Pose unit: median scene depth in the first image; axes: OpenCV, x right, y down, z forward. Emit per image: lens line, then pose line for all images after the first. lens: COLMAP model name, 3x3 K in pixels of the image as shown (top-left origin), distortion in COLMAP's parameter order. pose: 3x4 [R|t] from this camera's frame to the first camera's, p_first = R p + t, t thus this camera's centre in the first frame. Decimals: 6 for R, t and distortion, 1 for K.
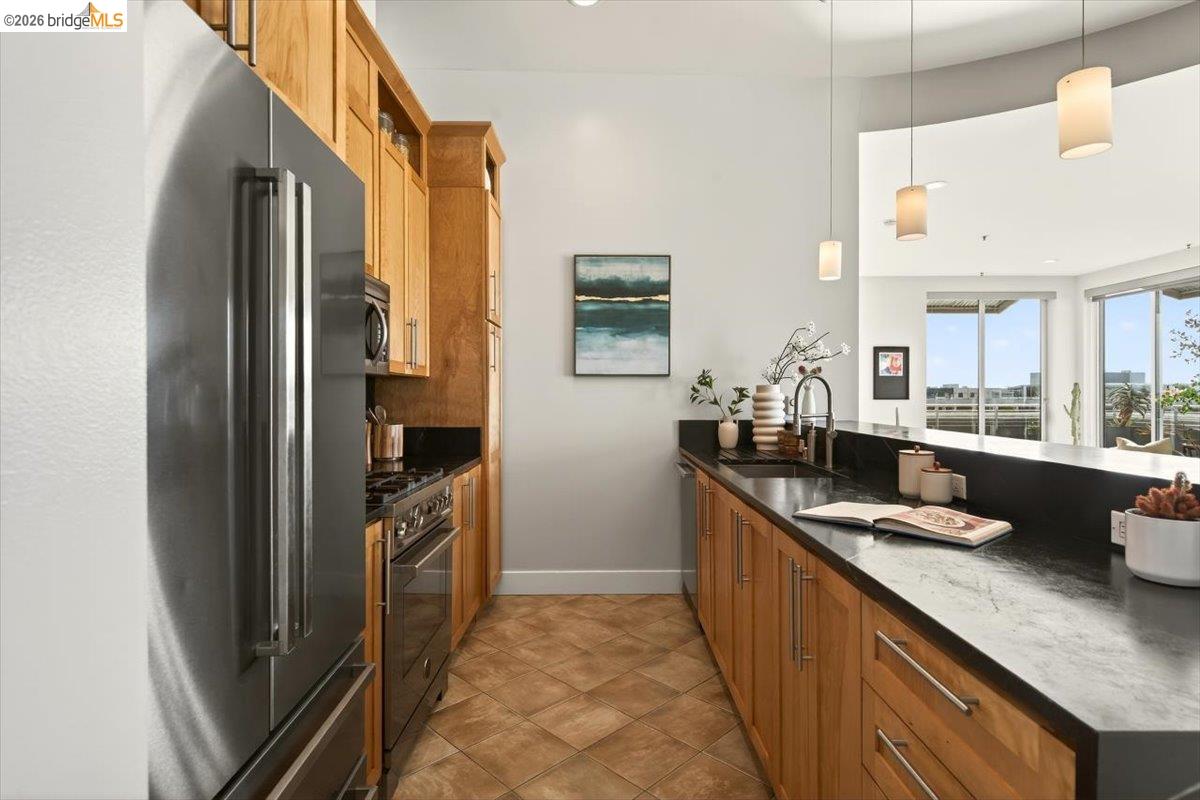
lens RADIAL K [[605.9, 0, 595.2], [0, 605.9, 396.9], [0, 0, 1]] dist [0.017690, -0.013362]
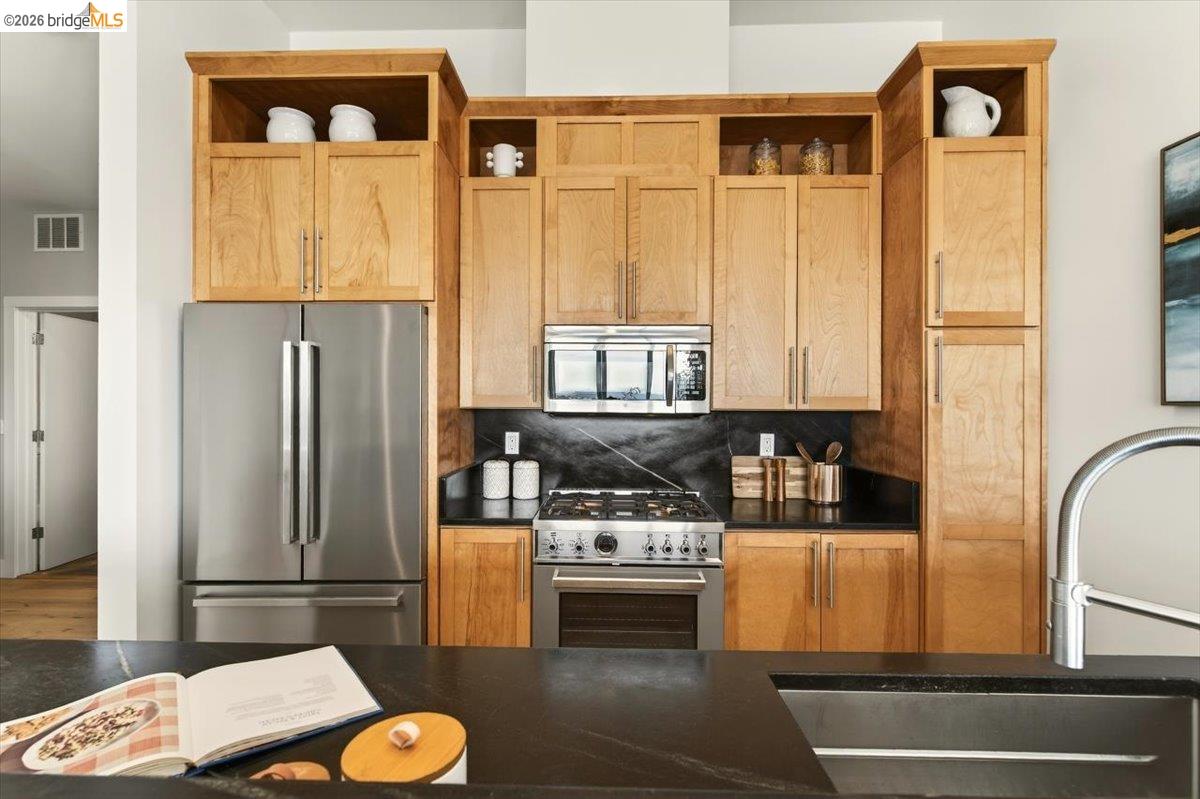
lens RADIAL K [[540.5, 0, 592.3], [0, 540.5, 407.0], [0, 0, 1]] dist [0.004948, -0.005303]
pose [[-0.026451, -0.001942, -0.999648, 0.398907], [-0.005627, 0.999983, -0.001793, -0.030132], [0.999634, 0.005578, -0.026461, 0.567976]]
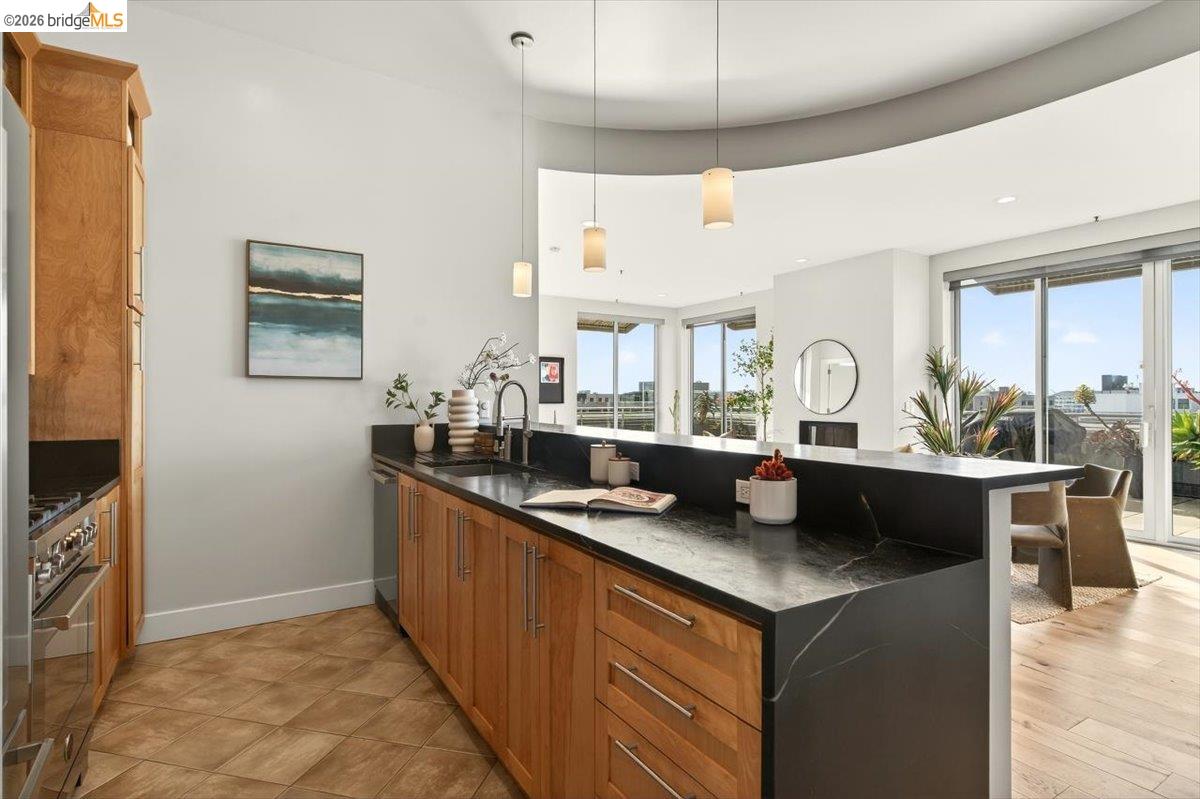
lens RADIAL K [[605.9, 0, 596.7], [0, 605.9, 398.7], [0, 0, 1]] dist [0.017690, -0.013362]
pose [[0.852111, 0.001795, 0.523359, -0.064715], [0.000525, 0.999991, -0.004283, 0.000419], [-0.523361, 0.003924, 0.852102, -0.017291]]
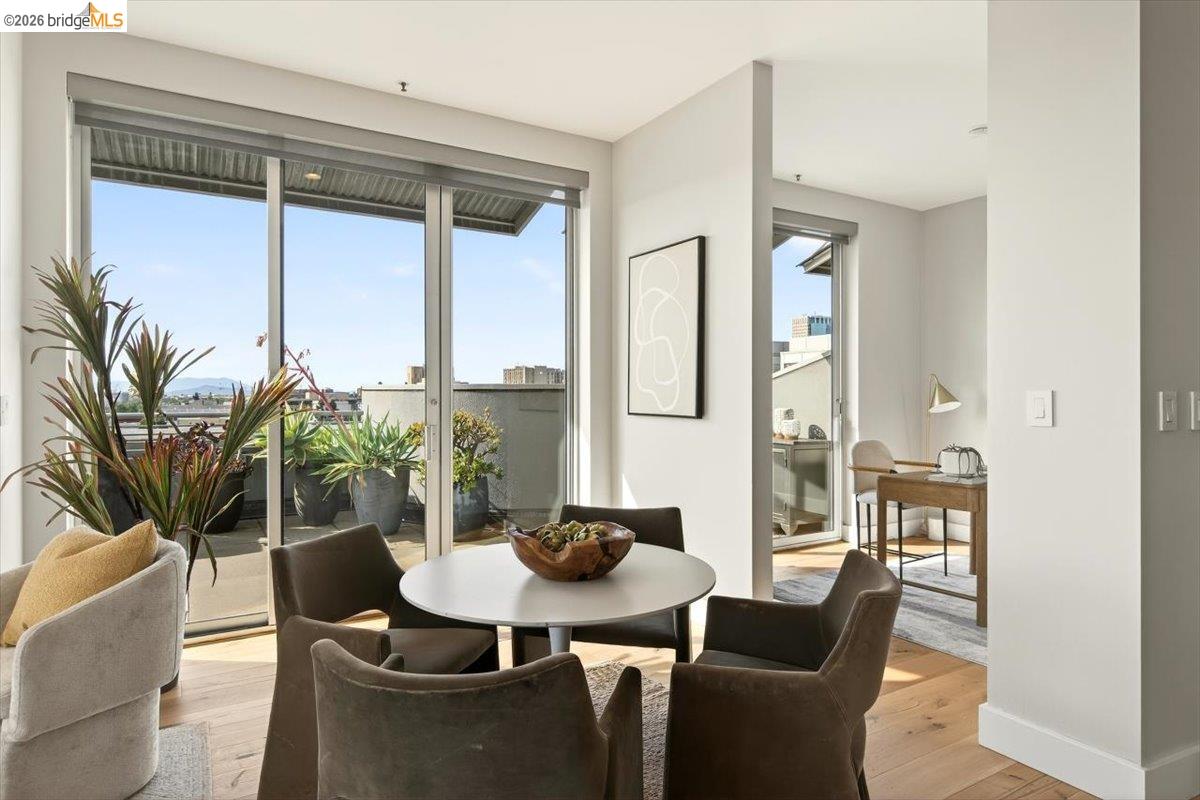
lens RADIAL K [[691.7, 0, 593.7], [0, 691.7, 391.3], [0, 0, 1]] dist [0.011742, -0.010224]
pose [[-0.518395, 0.004324, 0.855130, 0.728399], [0.002946, 0.999990, -0.003271, 0.001958], [-0.855136, 0.000823, -0.518403, 0.870205]]
